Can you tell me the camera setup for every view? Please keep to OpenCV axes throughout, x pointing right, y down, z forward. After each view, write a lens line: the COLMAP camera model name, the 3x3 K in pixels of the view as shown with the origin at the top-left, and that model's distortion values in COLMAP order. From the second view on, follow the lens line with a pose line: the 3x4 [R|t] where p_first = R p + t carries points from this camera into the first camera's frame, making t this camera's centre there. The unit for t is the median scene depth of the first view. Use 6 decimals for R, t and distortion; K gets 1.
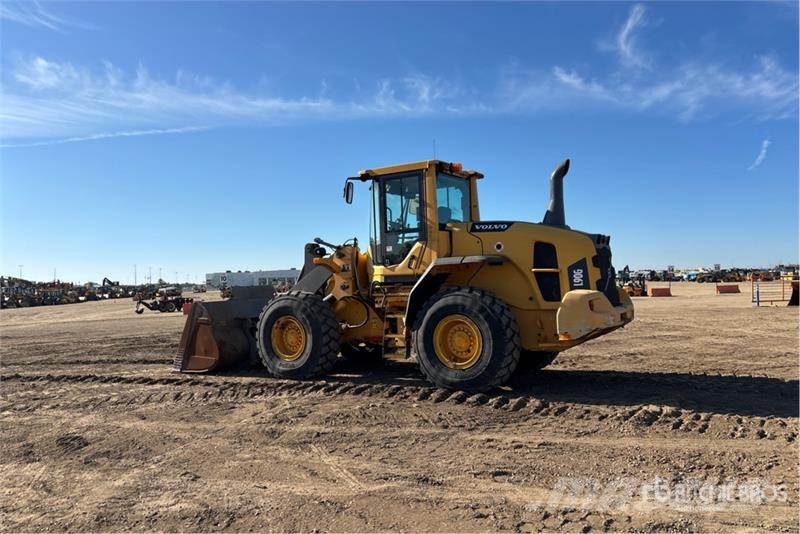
lens RADIAL K [[621.4, 0, 408.6], [0, 621.4, 266.4], [0, 0, 1]] dist [0.115833, -0.154503]
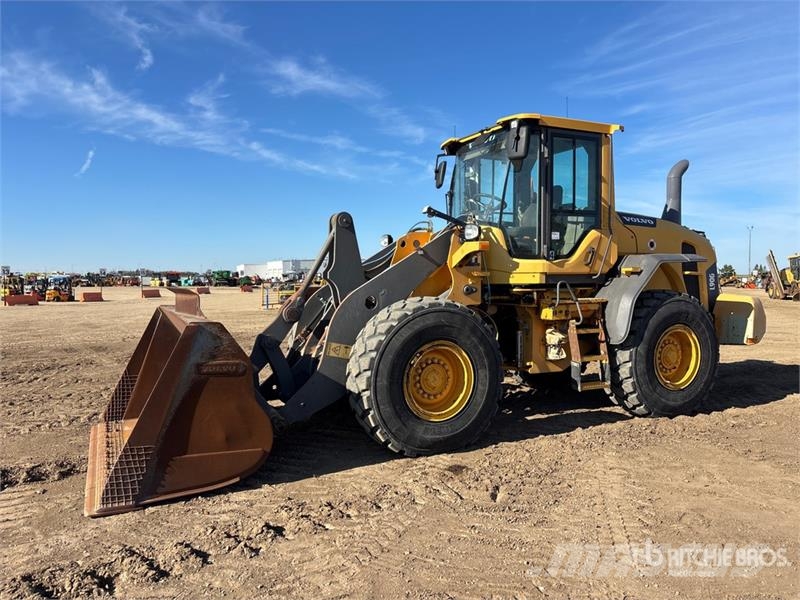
lens RADIAL K [[605.4, 0, 399.4], [0, 605.4, 296.0], [0, 0, 1]] dist [0.062324, -0.075706]
pose [[0.526081, -0.004430, 0.850423, -0.219704], [-0.029522, 0.999289, 0.023468, 0.008838], [-0.849922, -0.037452, 0.525576, 0.244454]]
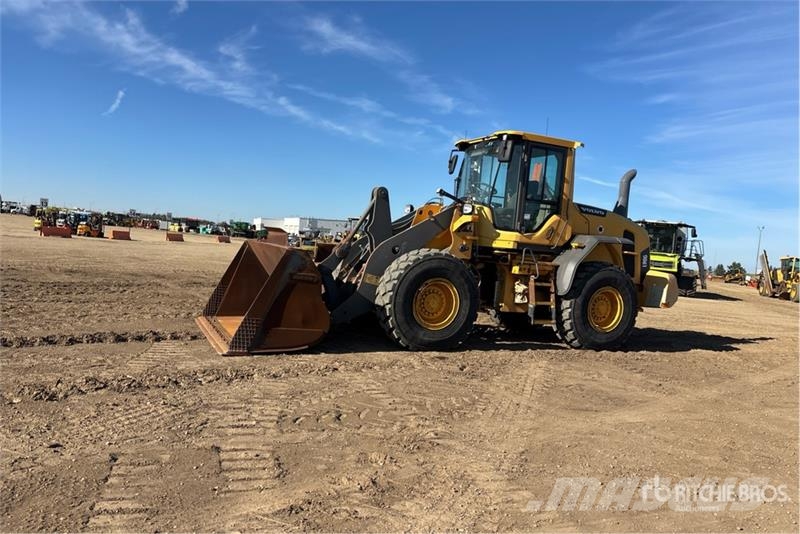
lens RADIAL K [[612.0, 0, 411.8], [0, 612.0, 271.4], [0, 0, 1]] dist [0.090108, -0.142892]
pose [[0.524543, 0.034813, 0.850672, -0.302251], [-0.121804, 0.991954, 0.034512, 0.014921], [-0.842626, -0.121719, 0.524563, 0.194076]]
